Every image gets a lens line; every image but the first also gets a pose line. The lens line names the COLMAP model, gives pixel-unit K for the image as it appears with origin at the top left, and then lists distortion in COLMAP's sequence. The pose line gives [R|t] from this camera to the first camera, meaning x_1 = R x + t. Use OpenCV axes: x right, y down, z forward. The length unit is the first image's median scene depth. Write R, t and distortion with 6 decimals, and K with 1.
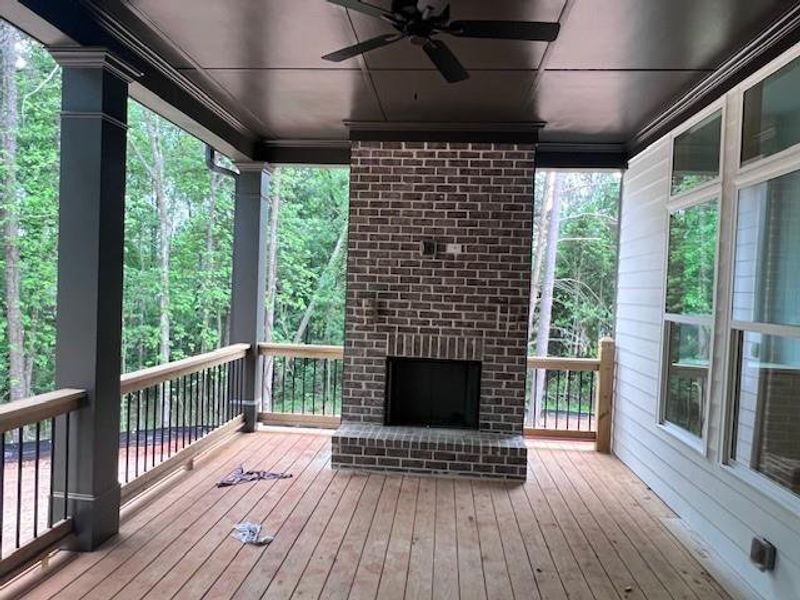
lens RADIAL K [[543.1, 0, 403.2], [0, 543.1, 302.4], [0, 0, 1]] dist [-0.004981, 0.004886]
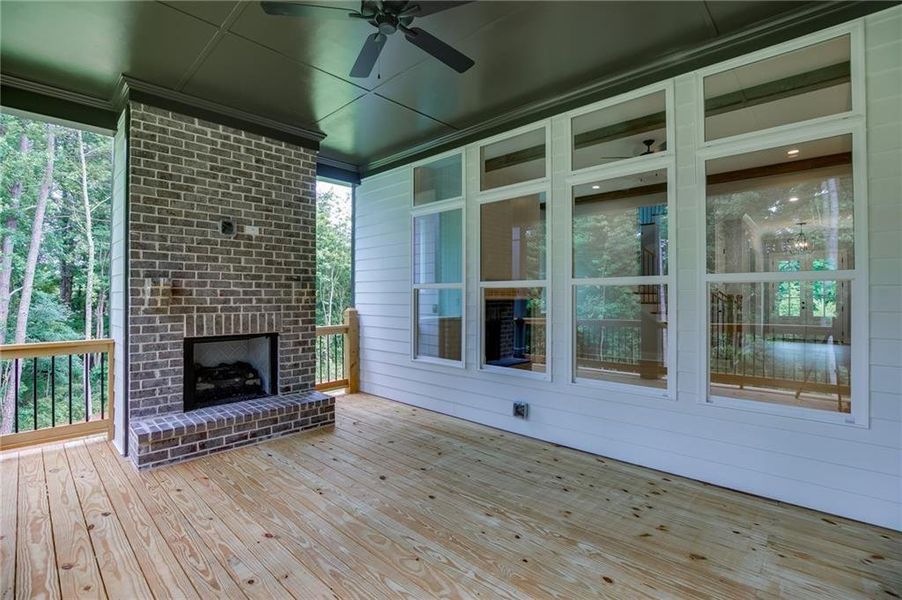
lens RADIAL K [[410.0, 0, 455.7], [0, 410.0, 297.7], [0, 0, 1]] dist [-0.039835, 0.000769]
pose [[0.609218, -0.041647, 0.791908, -0.300493], [0.046078, 0.998792, 0.017079, 0.038295], [-0.791663, 0.026085, 0.610401, 0.196120]]
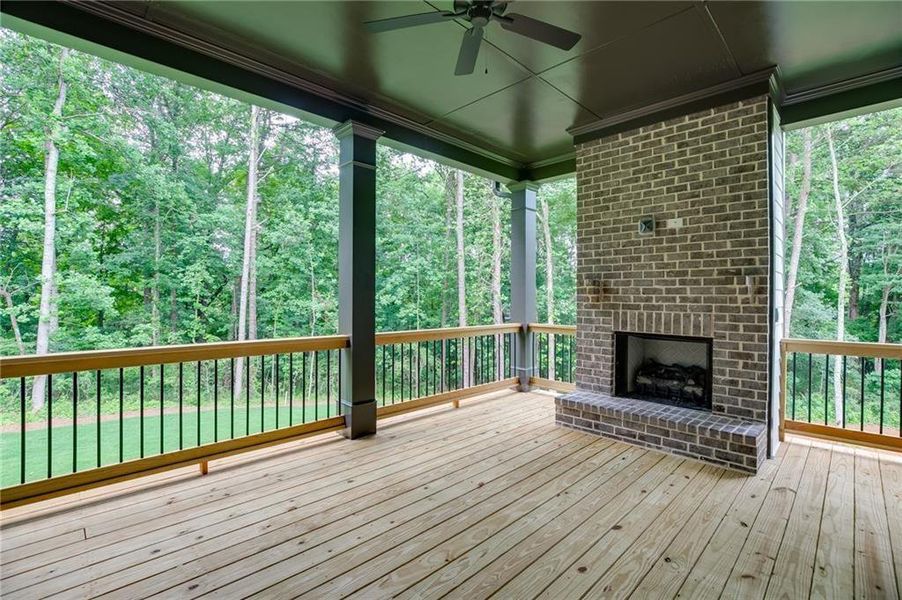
lens RADIAL K [[410.0, 0, 445.1], [0, 410.0, 296.9], [0, 0, 1]] dist [-0.039835, 0.000769]
pose [[0.751622, -0.033286, -0.658754, 0.259492], [0.007083, 0.999076, -0.042400, 0.063424], [0.659556, 0.027202, 0.751163, 0.172526]]
